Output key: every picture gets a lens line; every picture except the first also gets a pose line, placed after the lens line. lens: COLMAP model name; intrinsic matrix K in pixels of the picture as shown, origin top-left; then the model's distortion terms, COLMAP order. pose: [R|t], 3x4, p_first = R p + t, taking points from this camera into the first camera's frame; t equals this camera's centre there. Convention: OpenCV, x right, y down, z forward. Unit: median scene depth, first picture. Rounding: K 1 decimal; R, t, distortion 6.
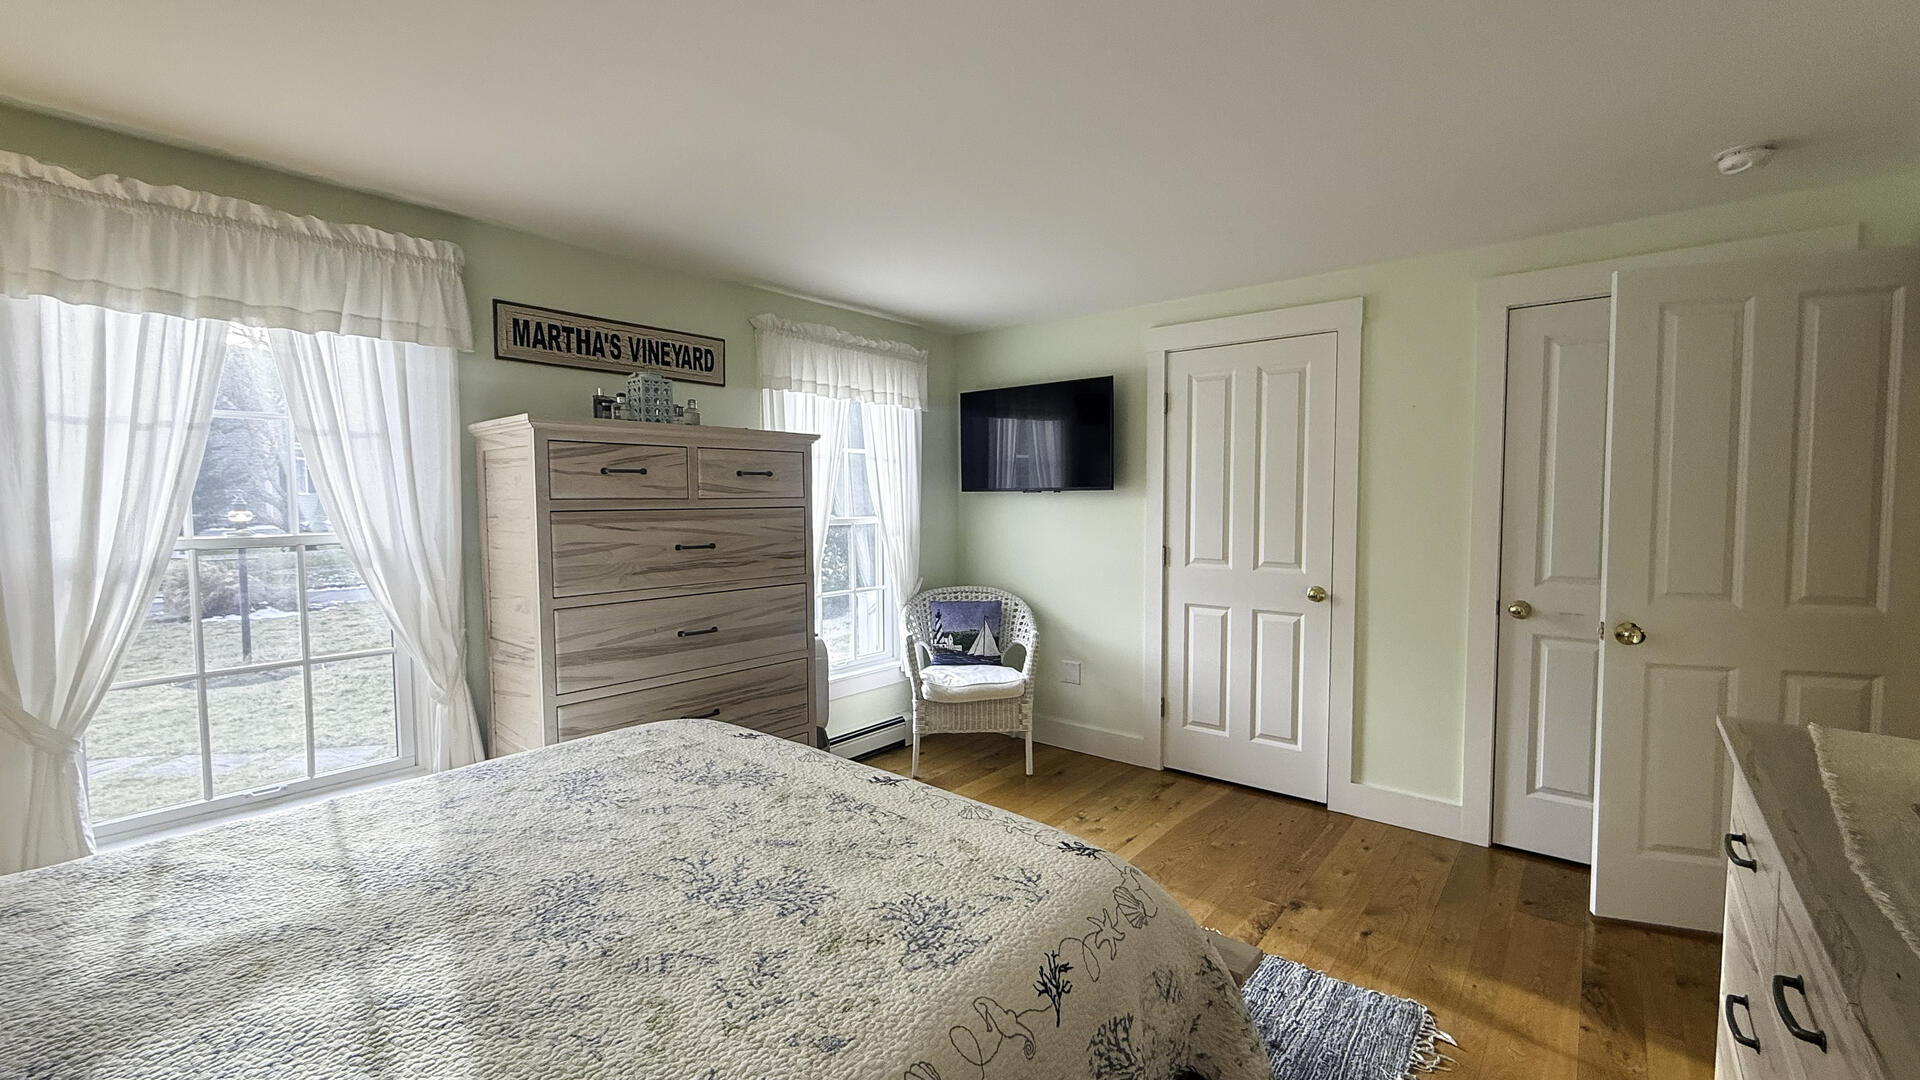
lens RADIAL K [[769.5, 0, 963.8], [0, 769.5, 535.4], [0, 0, 1]] dist [-0.002460, -0.000409]
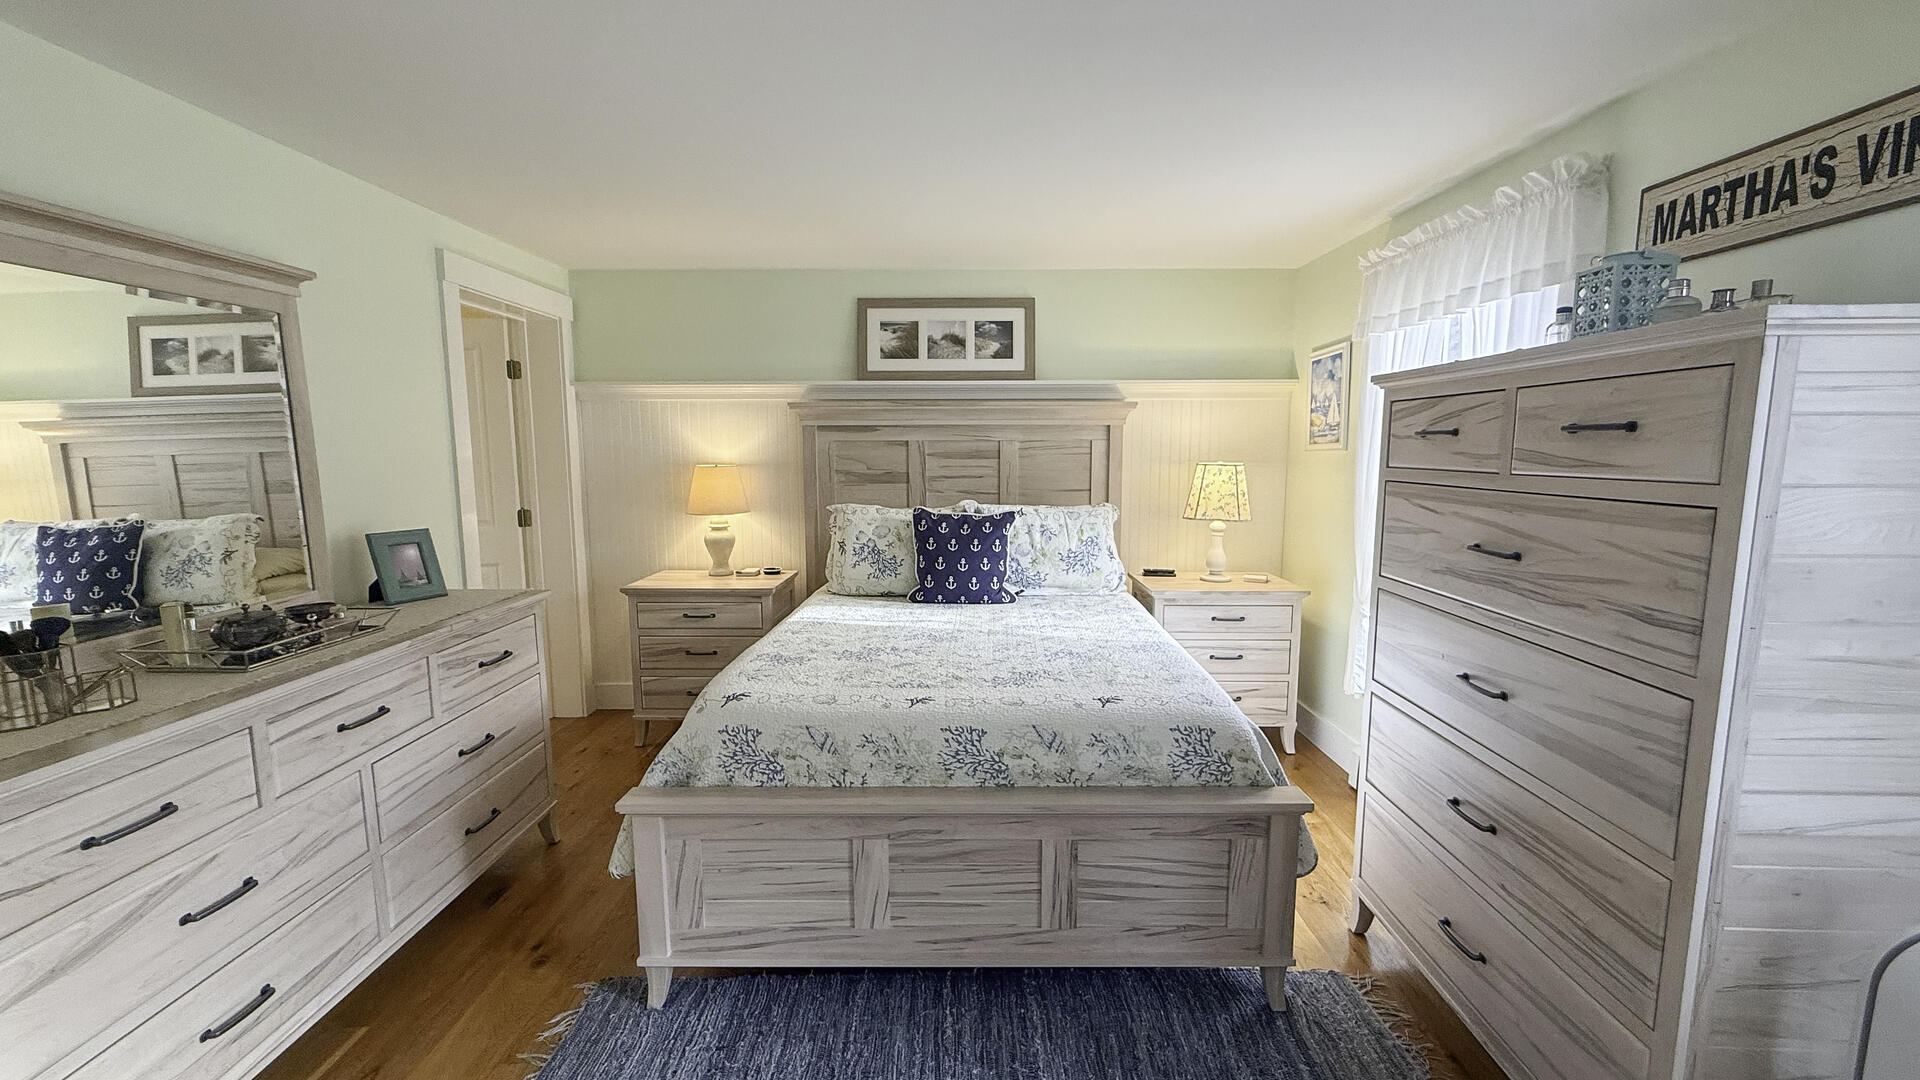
lens RADIAL K [[769.5, 0, 964.4], [0, 769.5, 546.1], [0, 0, 1]] dist [-0.002460, -0.000409]
pose [[-0.773457, 0.089237, -0.627535, 0.347635], [-0.024377, 0.985120, 0.170131, -0.079792], [0.633380, 0.146887, -0.759773, 1.133710]]
